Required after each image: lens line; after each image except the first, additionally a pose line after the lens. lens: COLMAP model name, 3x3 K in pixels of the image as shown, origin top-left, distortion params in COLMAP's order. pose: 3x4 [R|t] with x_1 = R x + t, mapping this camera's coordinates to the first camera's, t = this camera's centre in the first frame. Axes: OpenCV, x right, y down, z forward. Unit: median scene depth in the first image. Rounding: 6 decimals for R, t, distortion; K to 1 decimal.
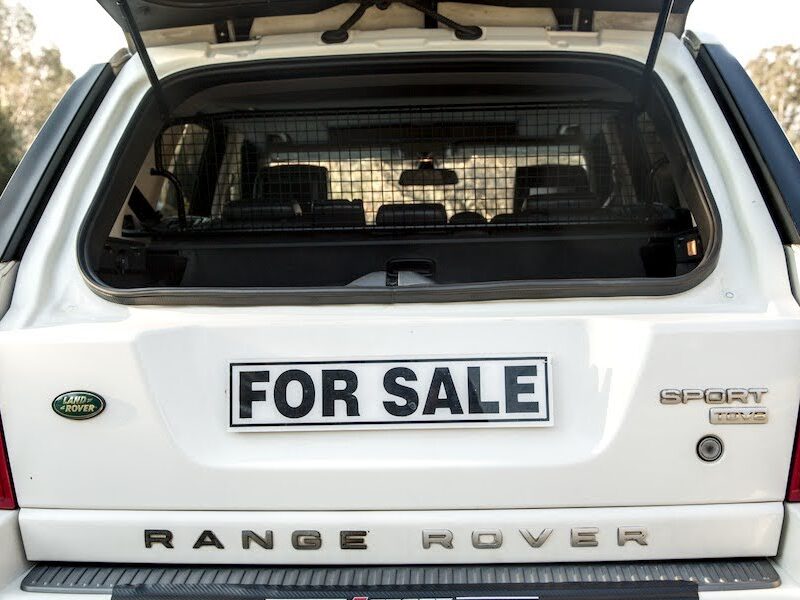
lens RADIAL K [[1013.8, 0, 396.3], [0, 1013.8, 317.7], [0, 0, 1]] dist [0.052445, 0.000000]
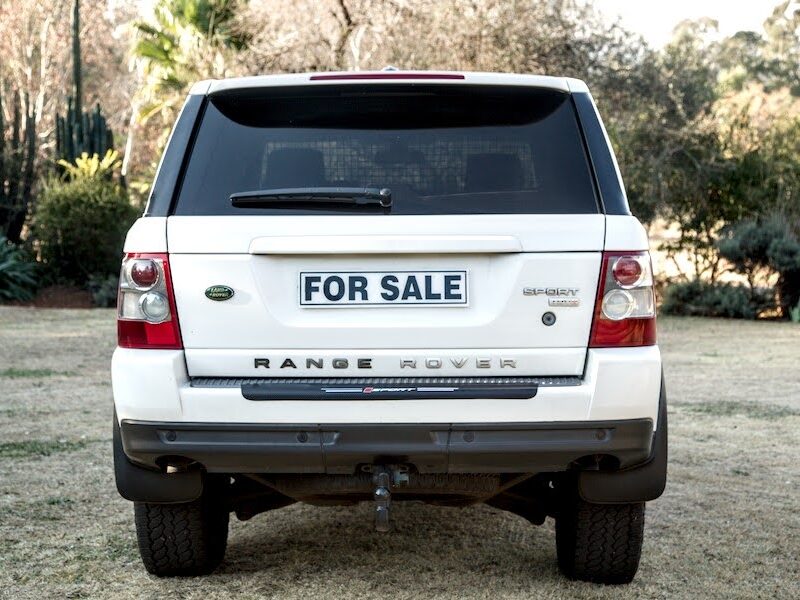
lens RADIAL K [[1558.5, 0, 403.9], [0, 1558.5, 298.4], [0, 0, 1]] dist [-0.079904, 0.000000]
pose [[0.998850, 0.013875, 0.045891, -0.104302], [-0.014185, 0.999879, 0.006431, 0.073636], [-0.045796, -0.007075, 0.998926, -1.940138]]
